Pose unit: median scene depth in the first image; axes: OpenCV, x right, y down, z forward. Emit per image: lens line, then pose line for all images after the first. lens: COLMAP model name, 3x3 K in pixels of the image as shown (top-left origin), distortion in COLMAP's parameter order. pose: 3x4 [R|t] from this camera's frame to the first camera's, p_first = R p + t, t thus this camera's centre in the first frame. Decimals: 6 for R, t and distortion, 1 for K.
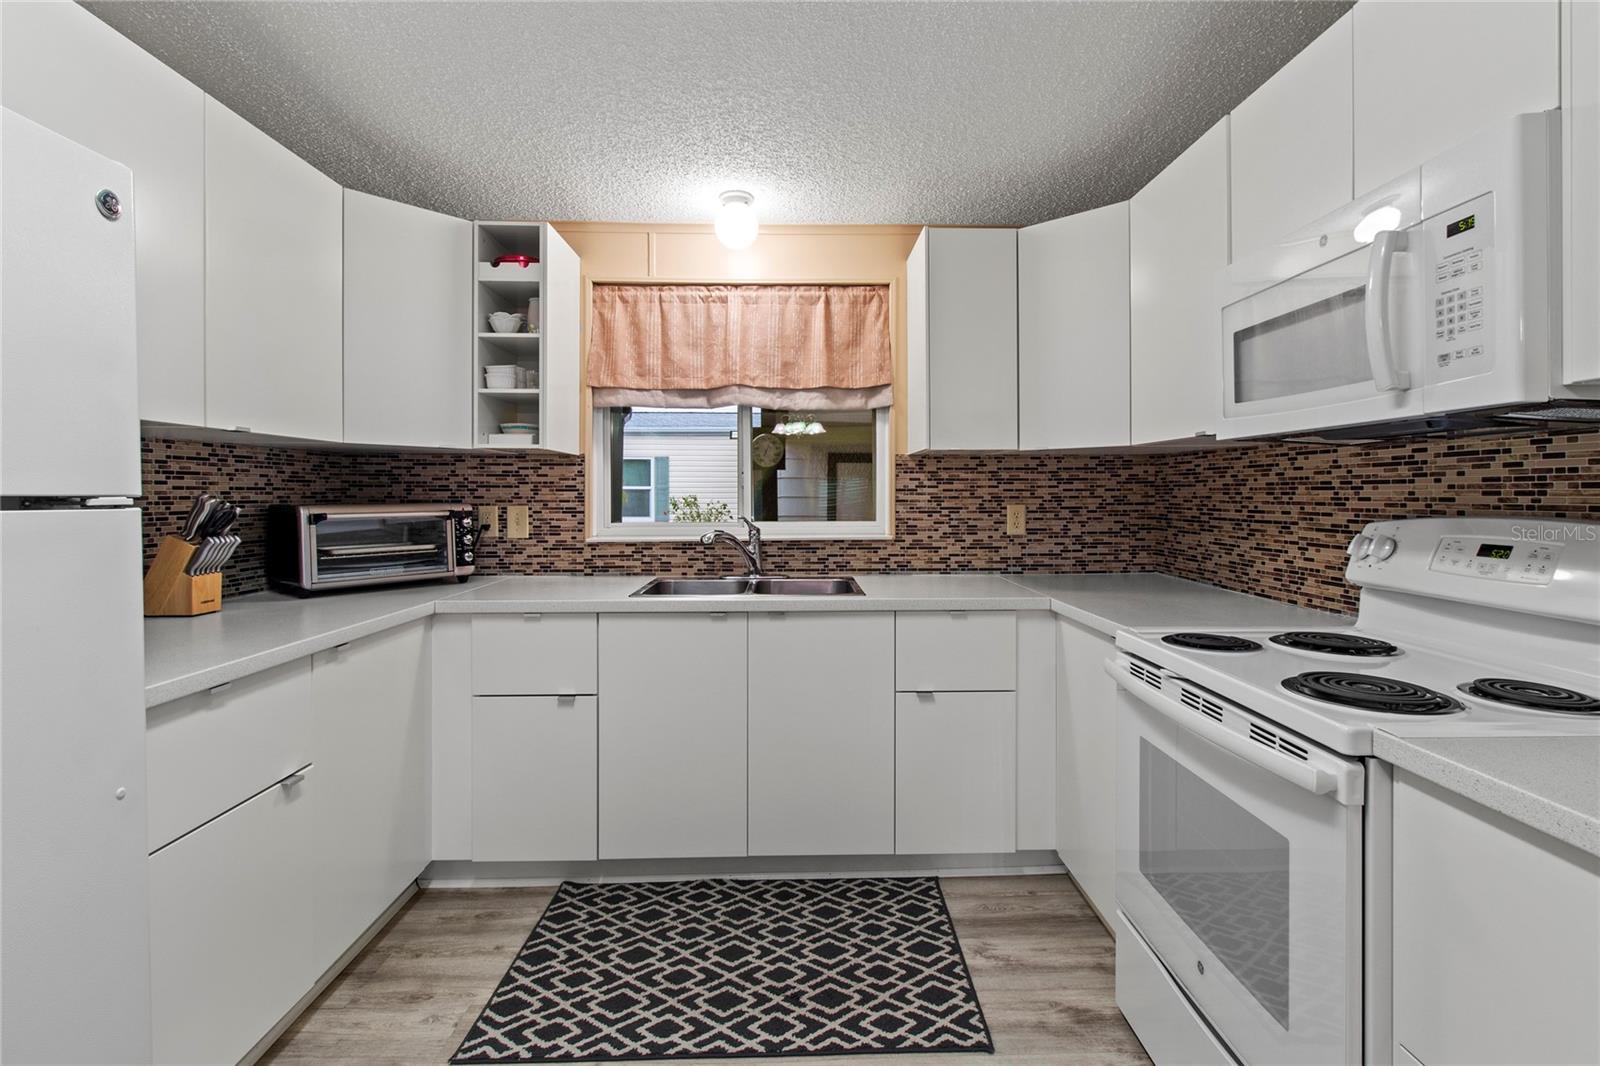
lens RADIAL K [[765.0, 0, 821.5], [0, 765.0, 499.9], [0, 0, 1]] dist [0.003715, -0.000131]
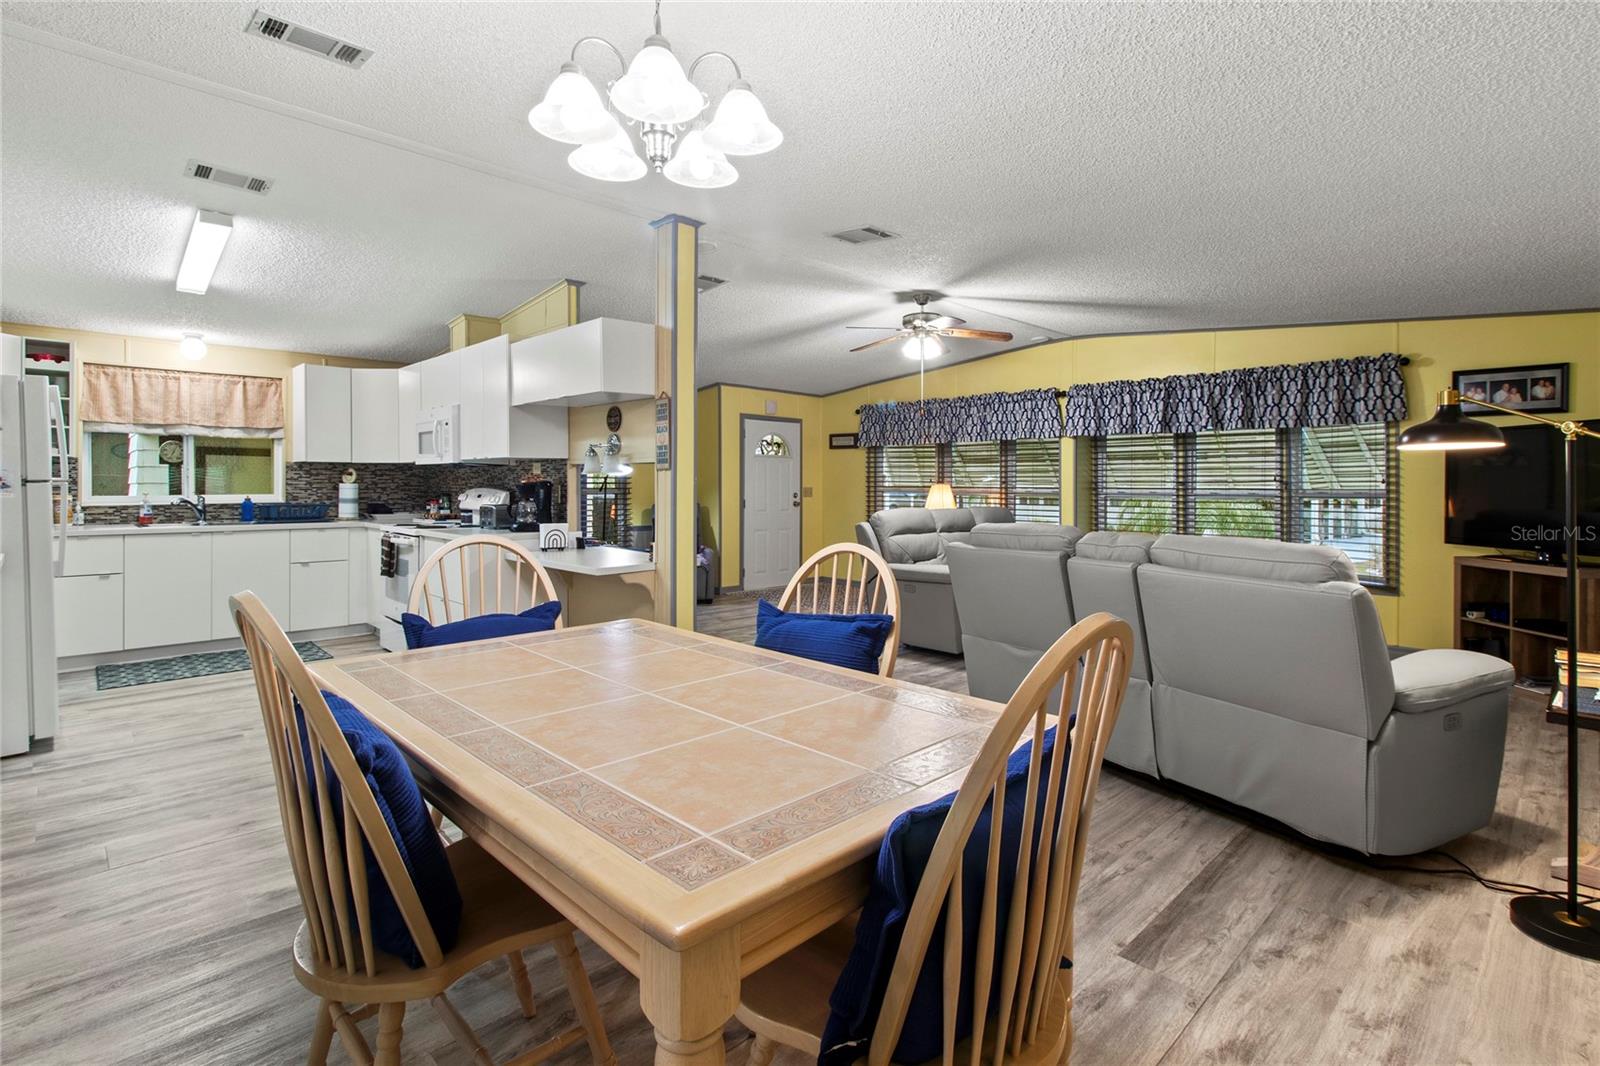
lens RADIAL K [[765.0, 0, 821.6], [0, 765.0, 492.1], [0, 0, 1]] dist [0.003715, -0.000131]
pose [[0.736570, -0.004670, 0.676345, -0.265971], [0.000083, 0.999977, 0.006814, 0.010183], [-0.676361, -0.004963, 0.736554, -1.673760]]
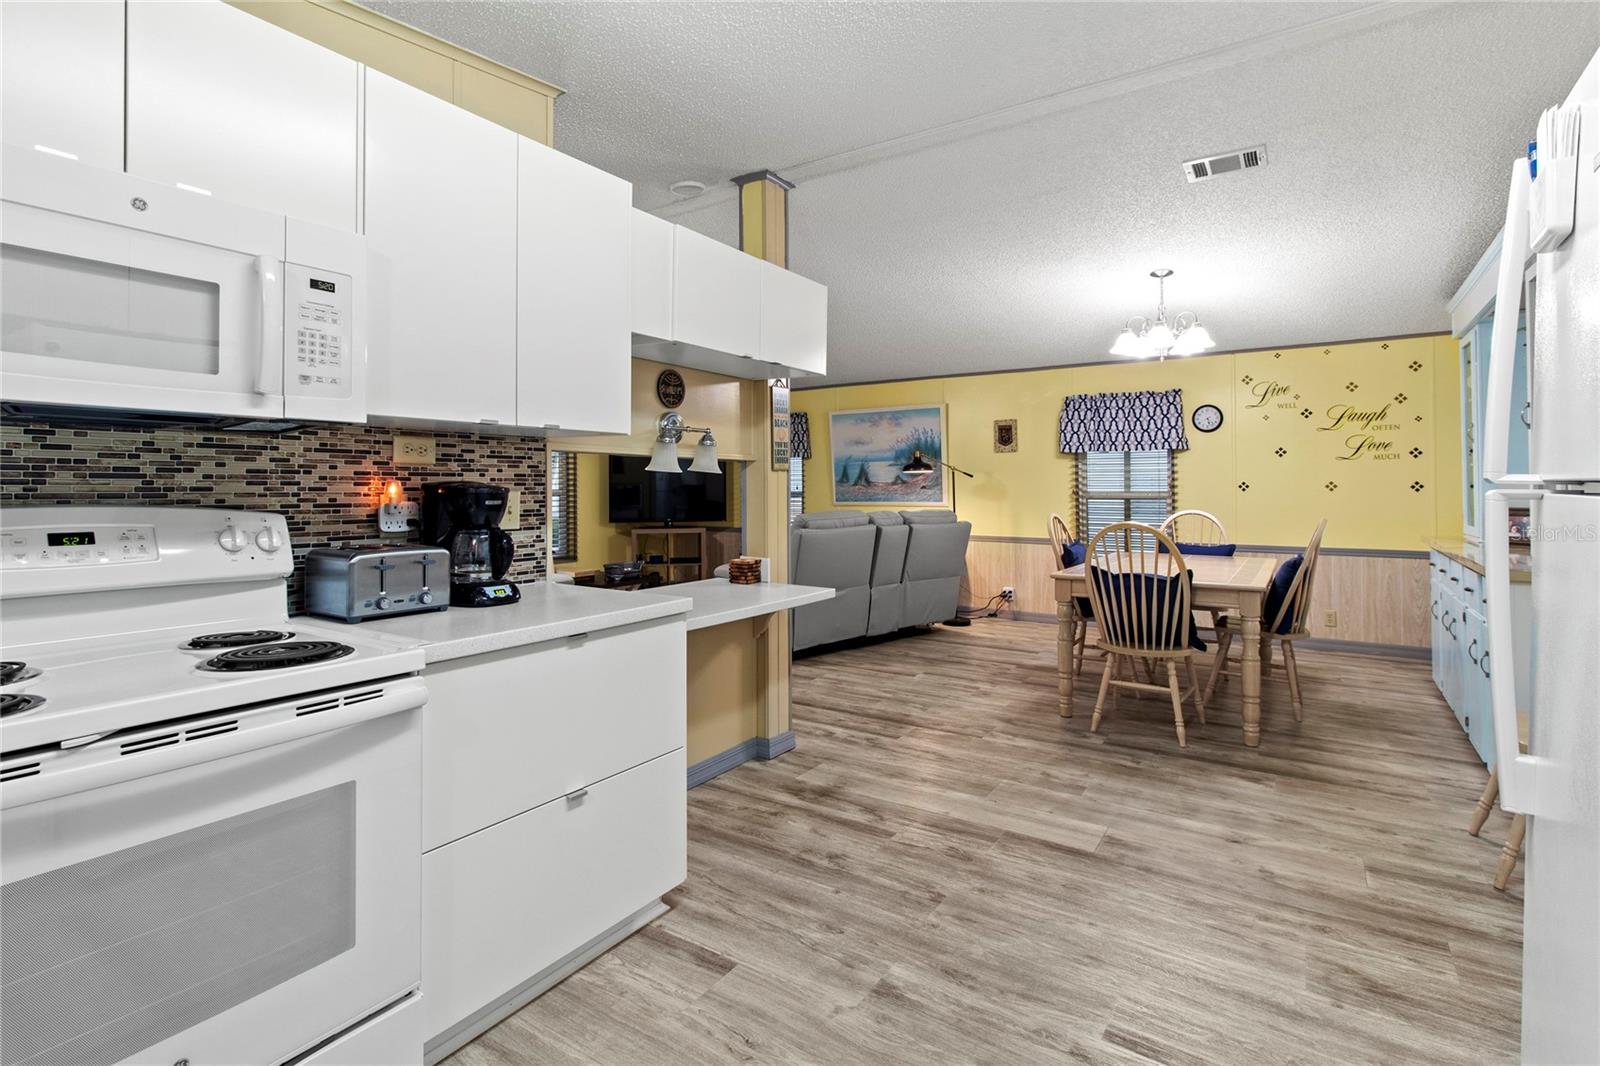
lens RADIAL K [[765.0, 0, 837.1], [0, 765.0, 472.3], [0, 0, 1]] dist [0.003715, -0.000131]
pose [[-0.827293, 0.013567, 0.561607, -0.284862], [0.005752, 0.999861, -0.015681, 0.000111], [-0.561741, -0.009743, -0.827256, 0.682197]]
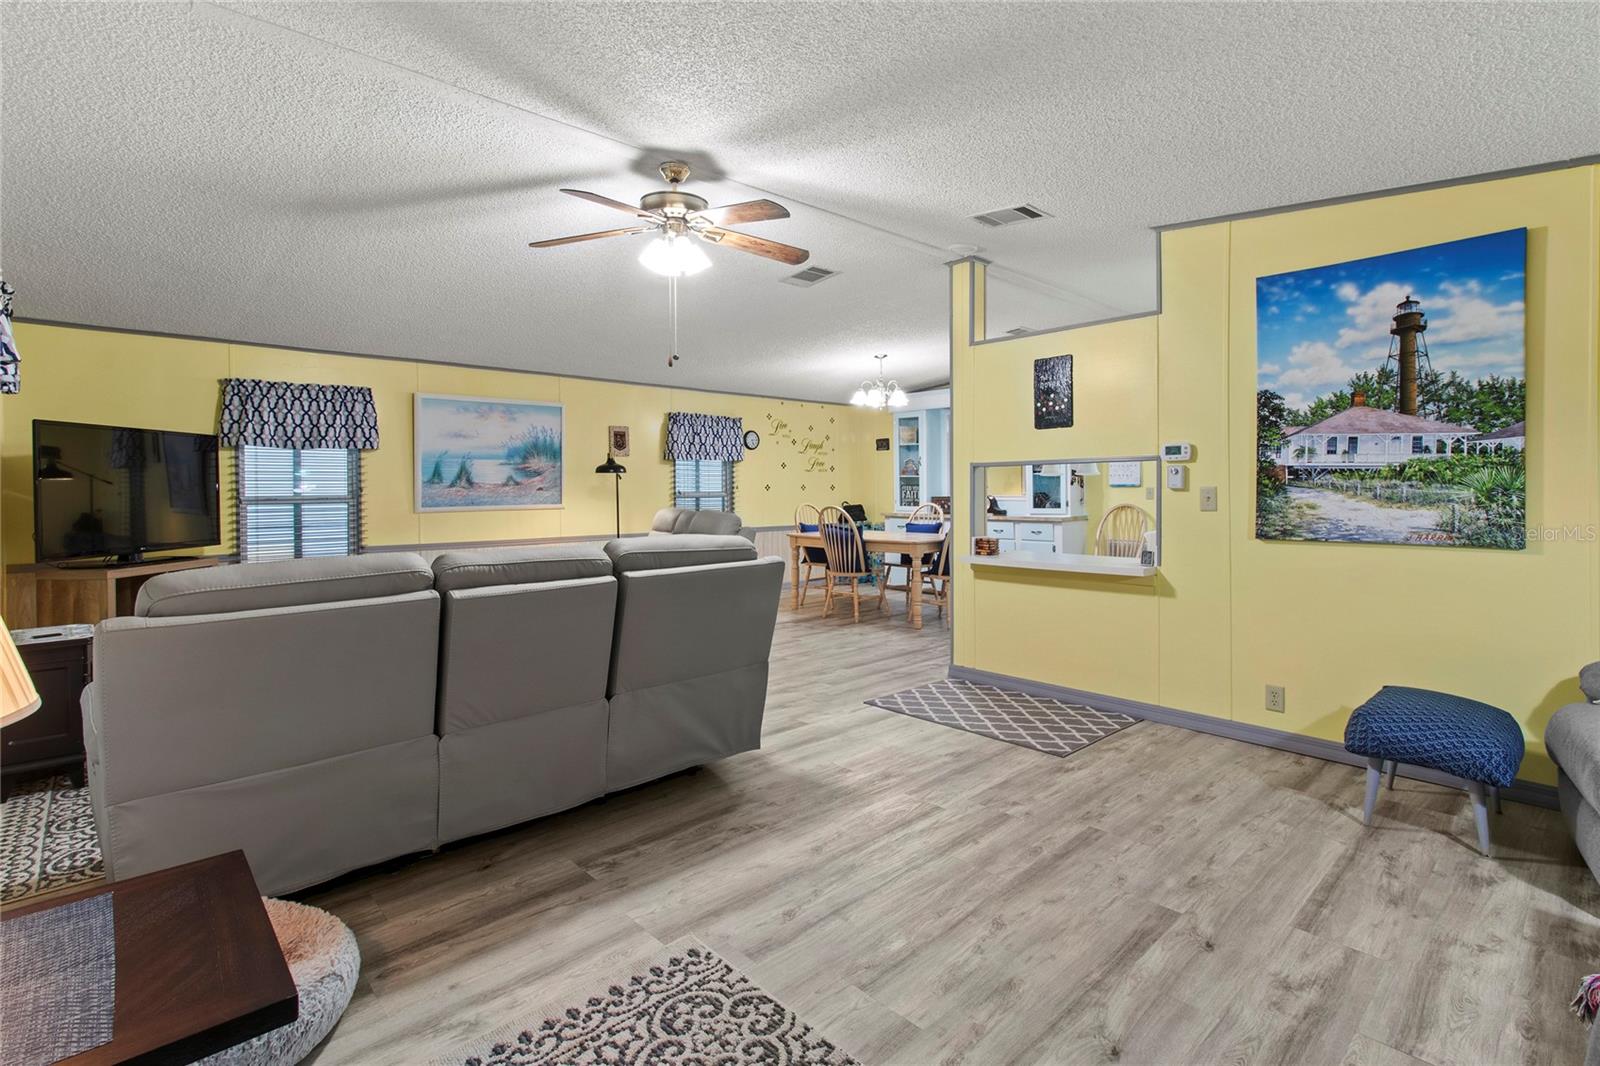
lens RADIAL K [[765.0, 0, 813.6], [0, 765.0, 484.6], [0, 0, 1]] dist [0.003715, -0.000131]
pose [[-0.760876, 0.000680, -0.648897, 2.015063], [0.002349, 0.999996, -0.001706, 0.004074], [0.648894, -0.002822, -0.760874, 0.792988]]
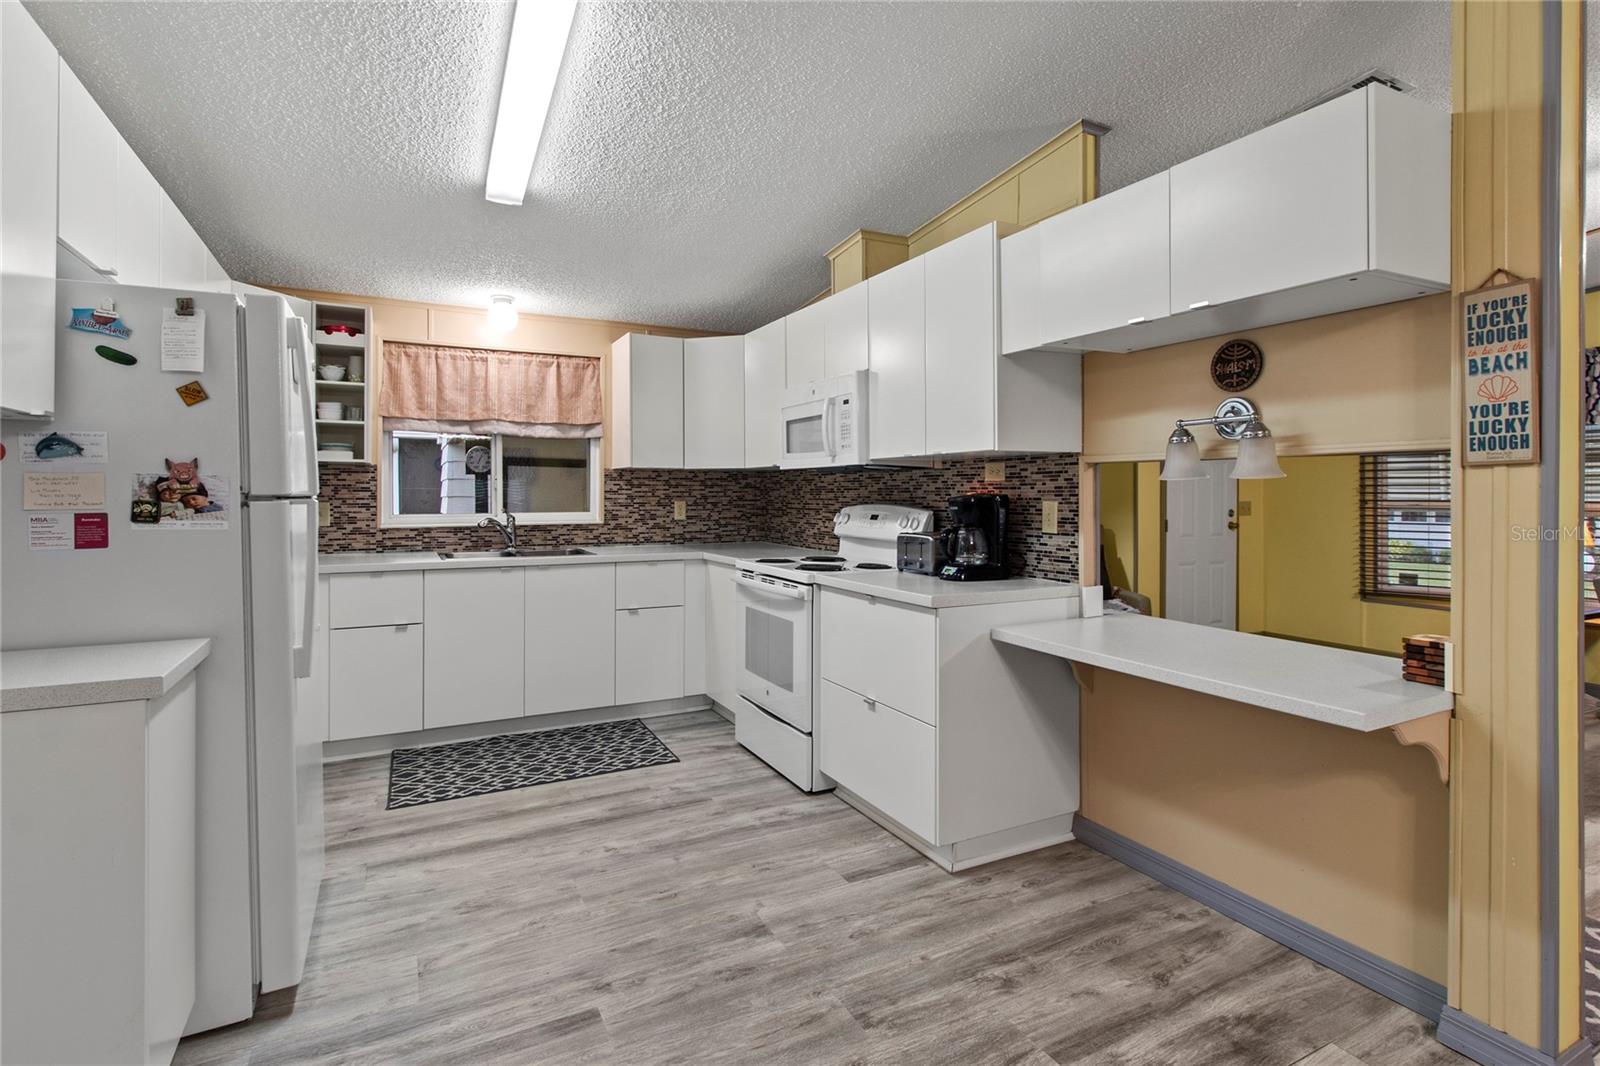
lens RADIAL K [[765.0, 0, 803.6], [0, 765.0, 506.4], [0, 0, 1]] dist [0.003715, -0.000131]
pose [[0.903739, -0.003877, 0.428066, -0.226240], [0.000052, 0.999960, 0.008947, 0.003830], [-0.428083, -0.008063, 0.903703, -0.641057]]
